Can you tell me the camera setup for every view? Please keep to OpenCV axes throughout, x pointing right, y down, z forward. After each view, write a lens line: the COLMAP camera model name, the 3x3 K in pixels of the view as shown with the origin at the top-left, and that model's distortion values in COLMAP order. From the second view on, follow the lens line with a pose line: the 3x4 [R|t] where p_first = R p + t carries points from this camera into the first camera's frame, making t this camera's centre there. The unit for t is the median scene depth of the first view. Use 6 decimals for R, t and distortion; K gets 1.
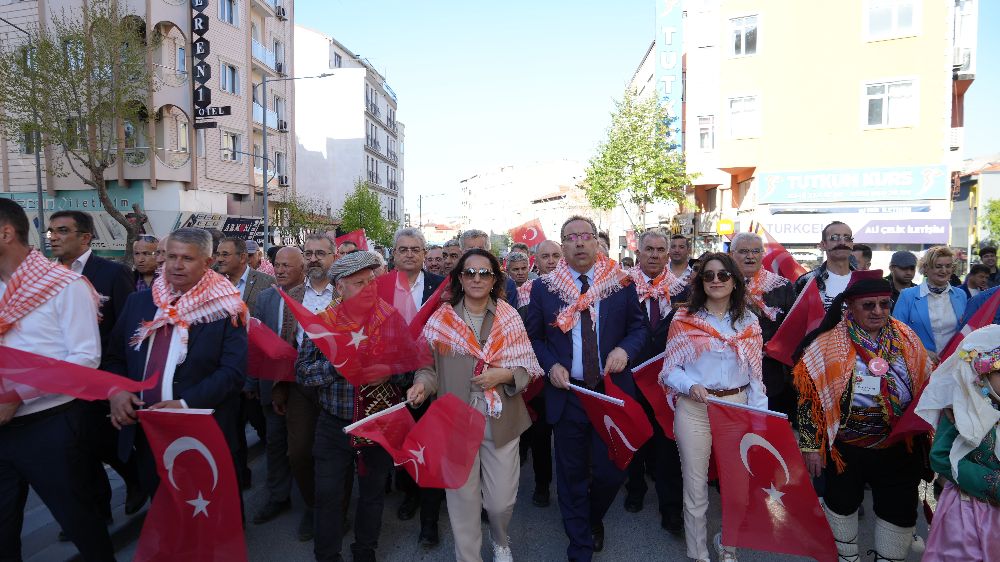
lens RADIAL K [[1022.9, 0, 500.0], [0, 1022.9, 281.0], [0, 0, 1]] dist [0.007754, 0.015000]
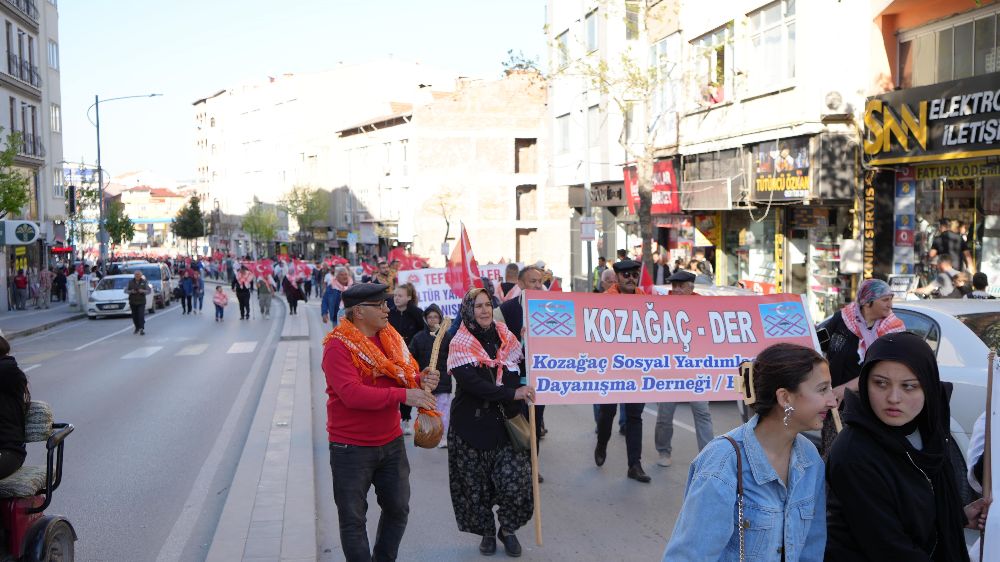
lens RADIAL K [[1022.9, 0, 500.0], [0, 1022.9, 281.0], [0, 0, 1]] dist [0.007754, 0.015000]
pose [[0.968513, -0.027980, 0.247387, -0.020872], [0.024724, 0.999562, 0.016258, -0.009008], [-0.247733, -0.009630, 0.968780, 0.494004]]
